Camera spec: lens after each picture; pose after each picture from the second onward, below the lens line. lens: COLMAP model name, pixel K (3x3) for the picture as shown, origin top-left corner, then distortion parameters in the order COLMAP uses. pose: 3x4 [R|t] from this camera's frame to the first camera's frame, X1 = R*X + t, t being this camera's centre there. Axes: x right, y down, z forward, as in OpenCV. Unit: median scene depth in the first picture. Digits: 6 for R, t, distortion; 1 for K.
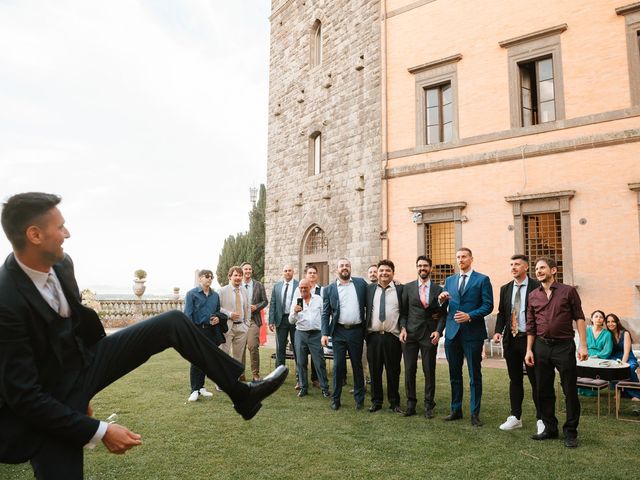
lens RADIAL K [[578.8, 0, 320.0], [0, 578.8, 240.0], [0, 0, 1]] dist [-0.013518, -0.001431]
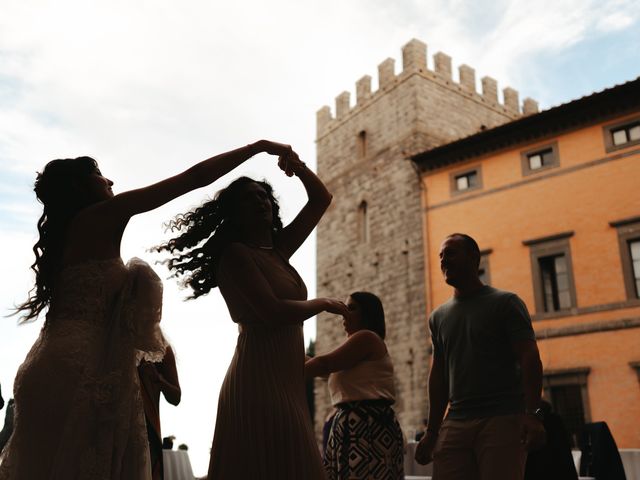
lens RADIAL K [[641.9, 0, 320.0], [0, 641.9, 240.0], [0, 0, 1]] dist [-0.000347, -0.007509]
pose [[0.998115, -0.015818, -0.059299, -0.024596], [0.000166, 0.966908, -0.255127, -0.000022], [0.061372, 0.254636, 0.965088, -0.244688]]
